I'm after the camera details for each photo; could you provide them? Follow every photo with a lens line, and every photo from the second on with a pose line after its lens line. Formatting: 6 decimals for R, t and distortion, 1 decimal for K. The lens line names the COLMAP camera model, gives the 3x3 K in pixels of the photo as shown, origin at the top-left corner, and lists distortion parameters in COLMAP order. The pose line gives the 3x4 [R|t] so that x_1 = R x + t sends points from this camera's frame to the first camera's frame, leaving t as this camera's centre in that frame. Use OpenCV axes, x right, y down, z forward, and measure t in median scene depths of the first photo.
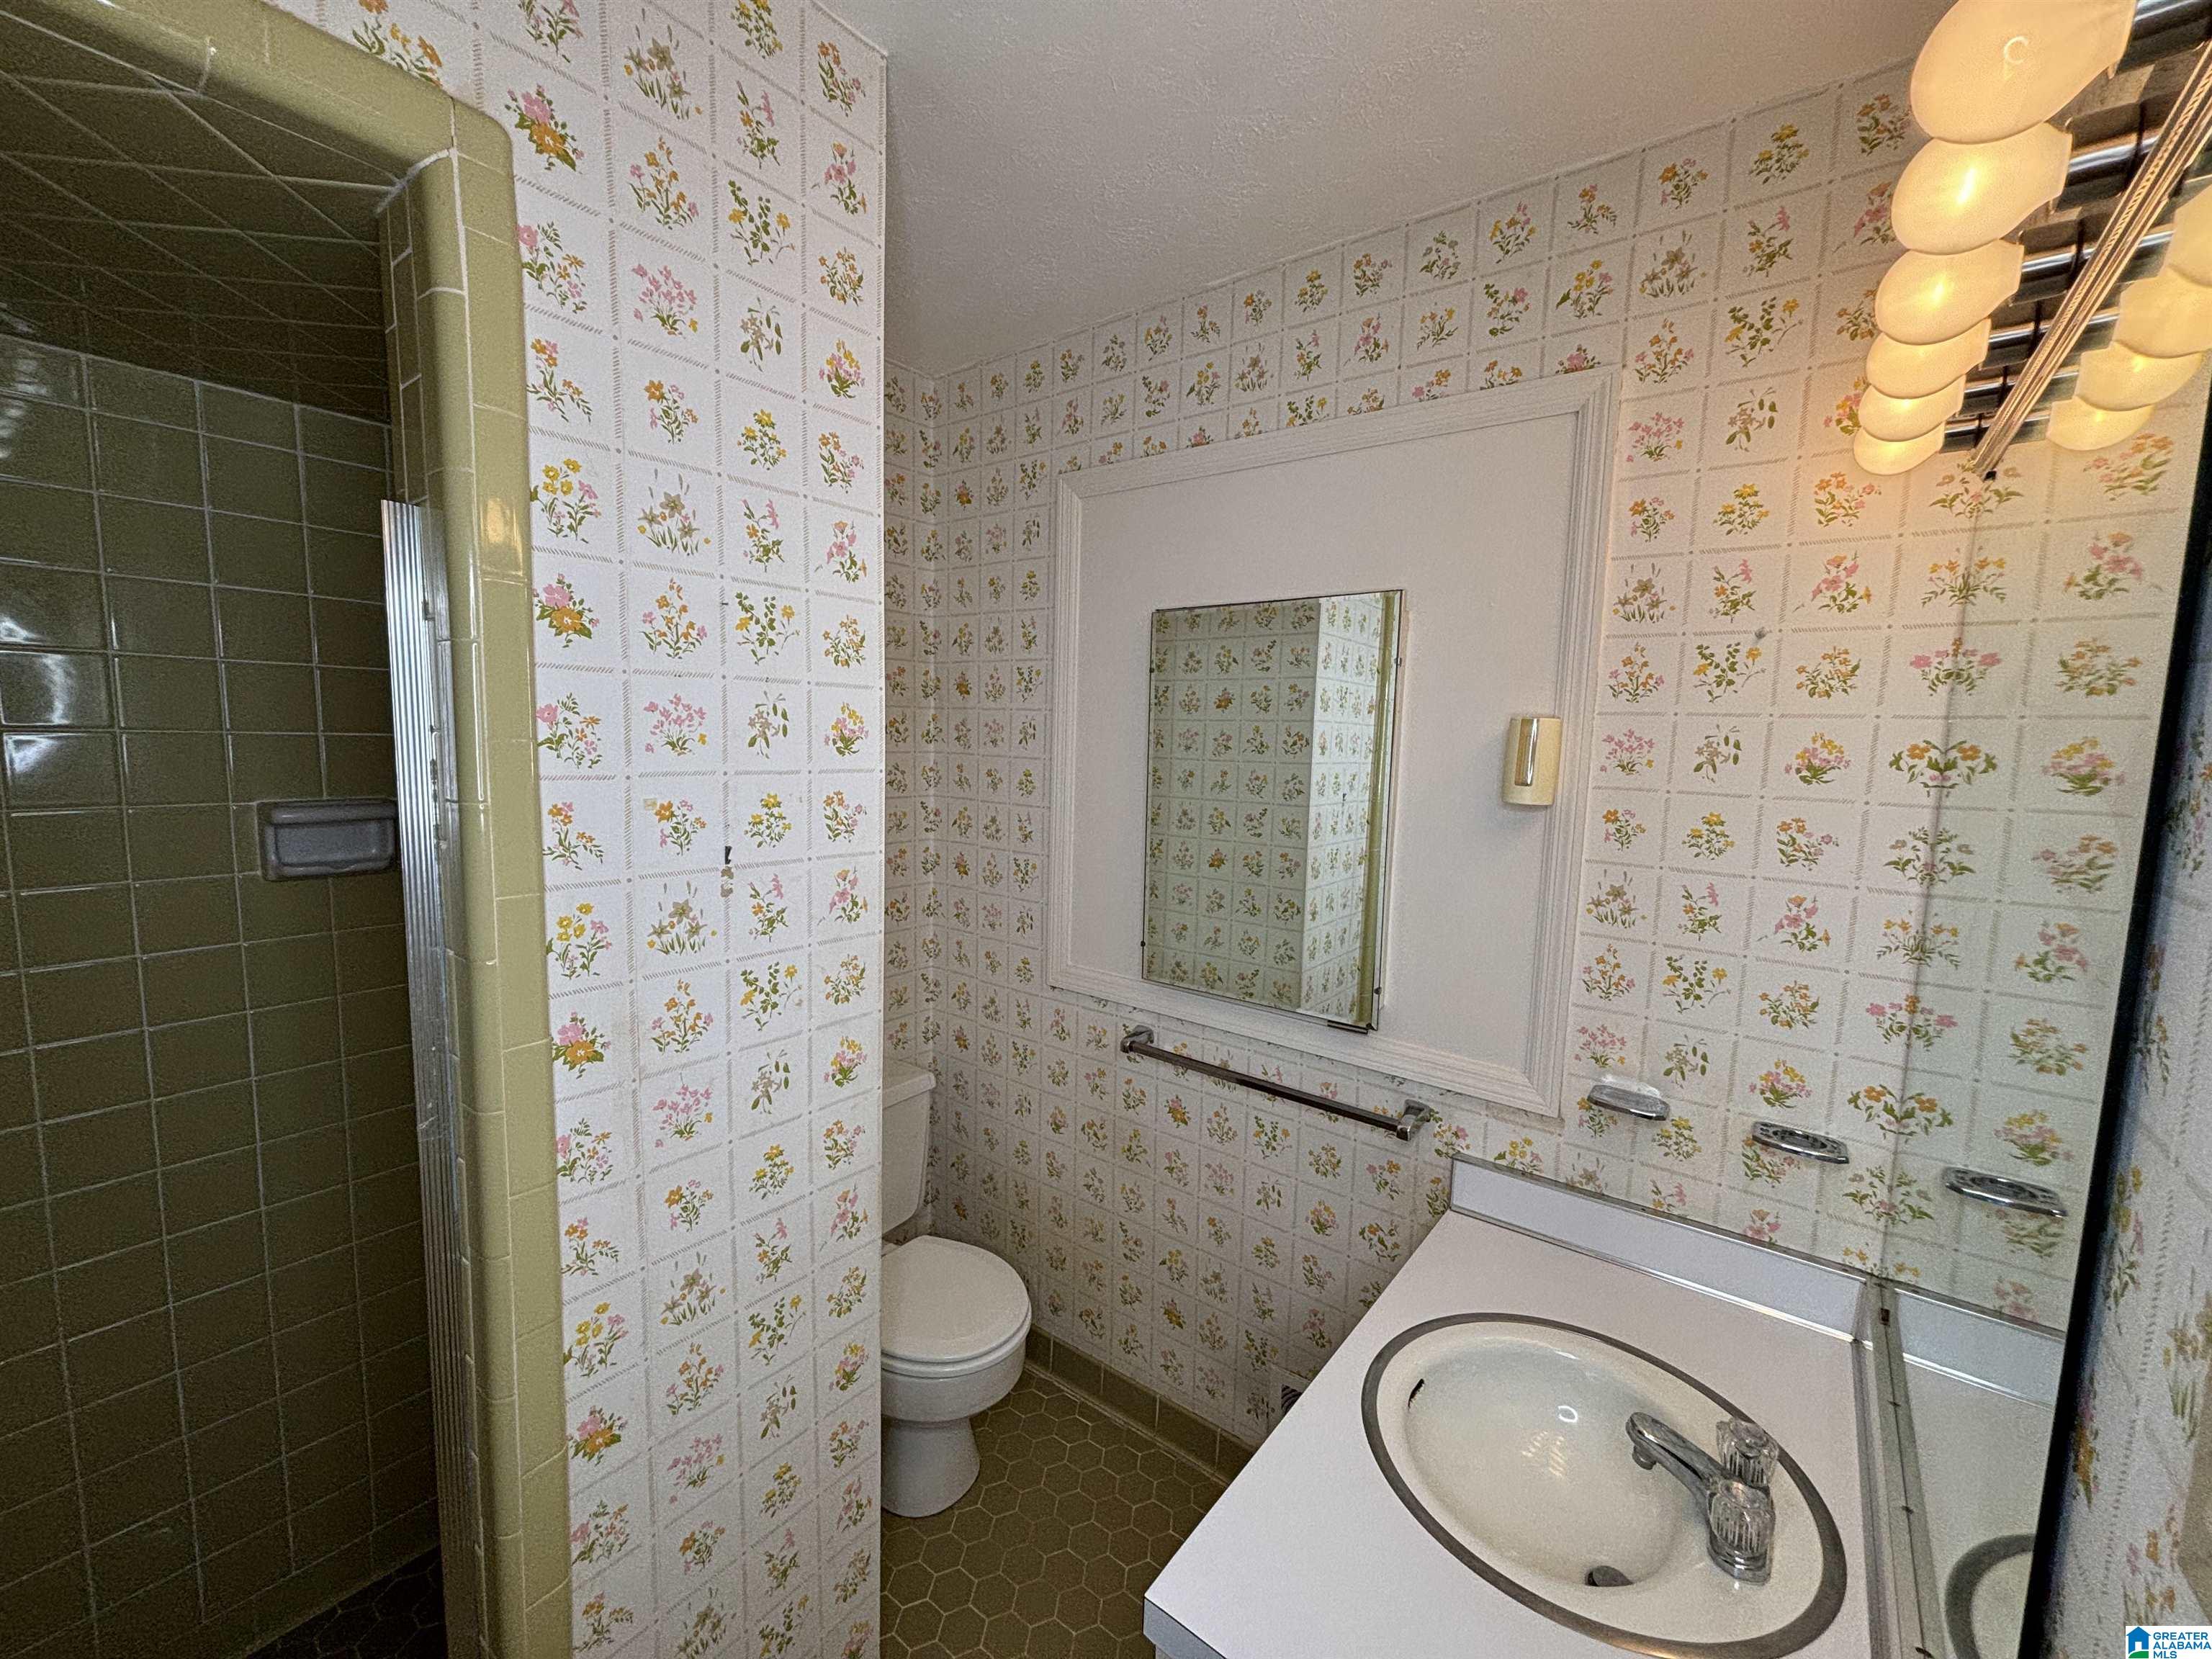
lens RADIAL K [[889.6, 0, 1110.0], [0, 889.6, 833.2], [0, 0, 1]] dist [-0.005900, 0.000637]
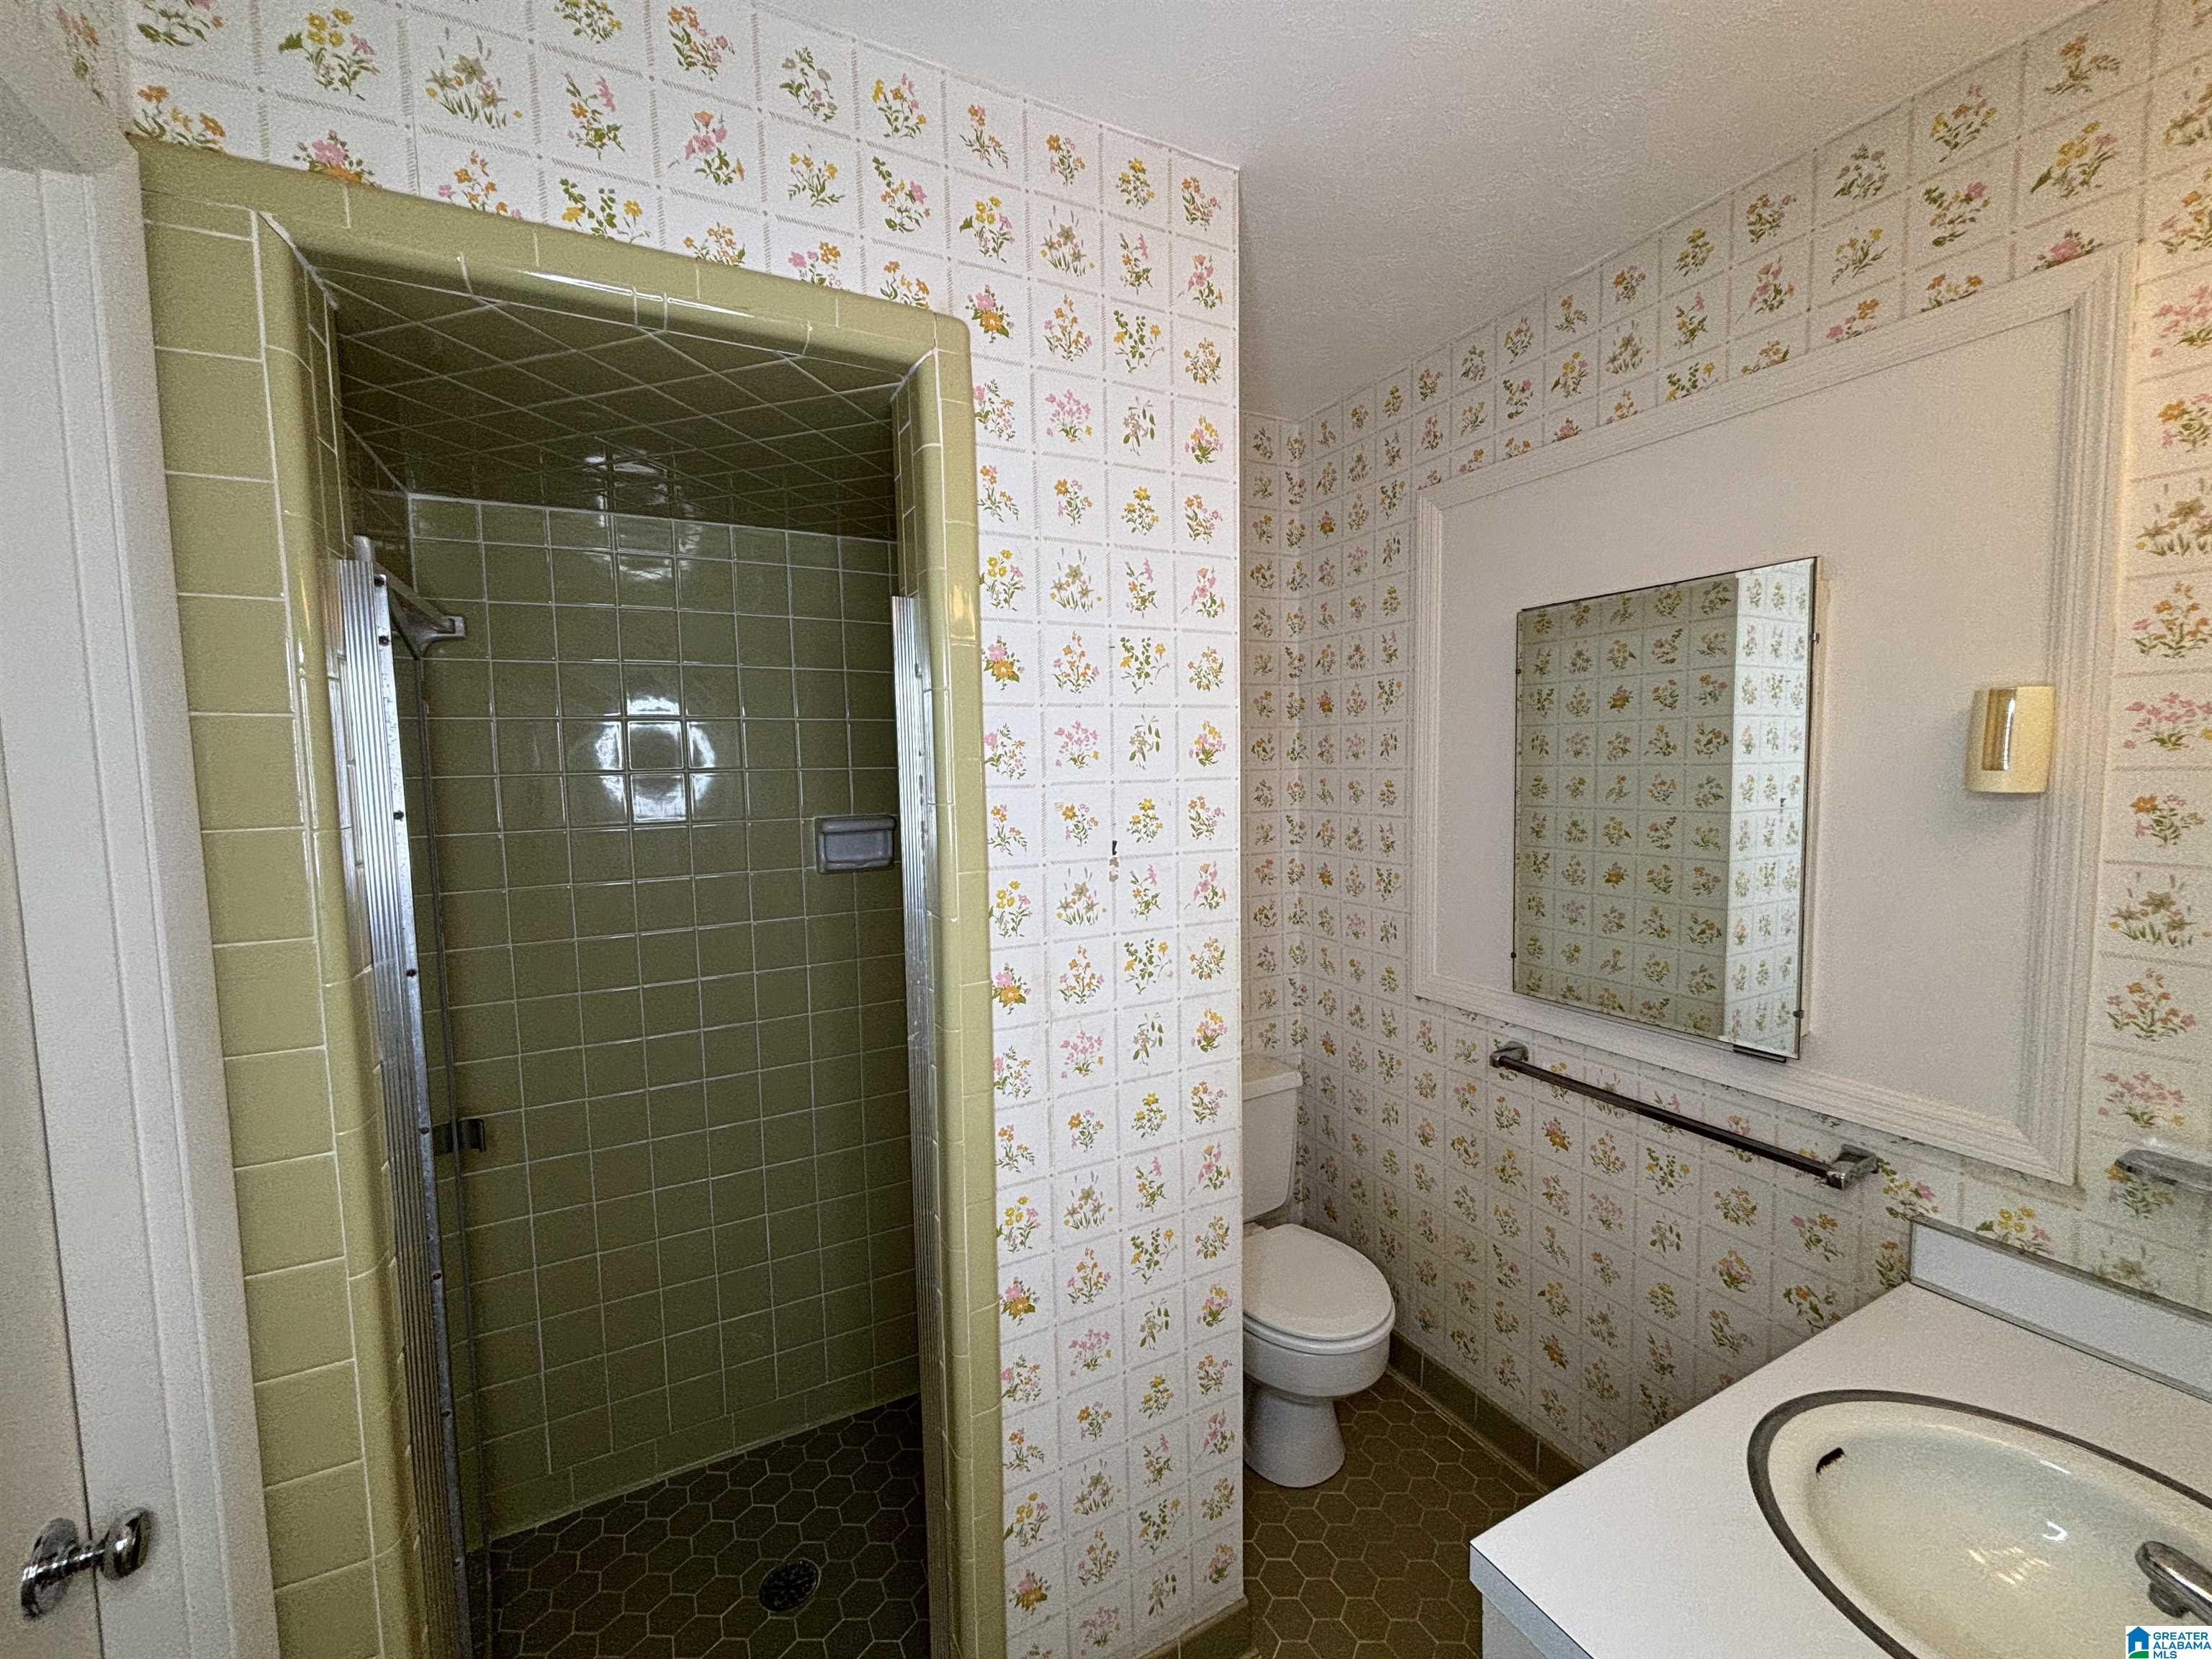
lens RADIAL K [[889.6, 0, 1105.3], [0, 889.6, 829.2], [0, 0, 1]] dist [-0.005900, 0.000637]
pose [[0.907724, -0.014363, -0.419321, 0.056419], [-0.000644, 0.999365, -0.035625, 0.030963], [0.419567, 0.032608, 0.907139, -0.093004]]
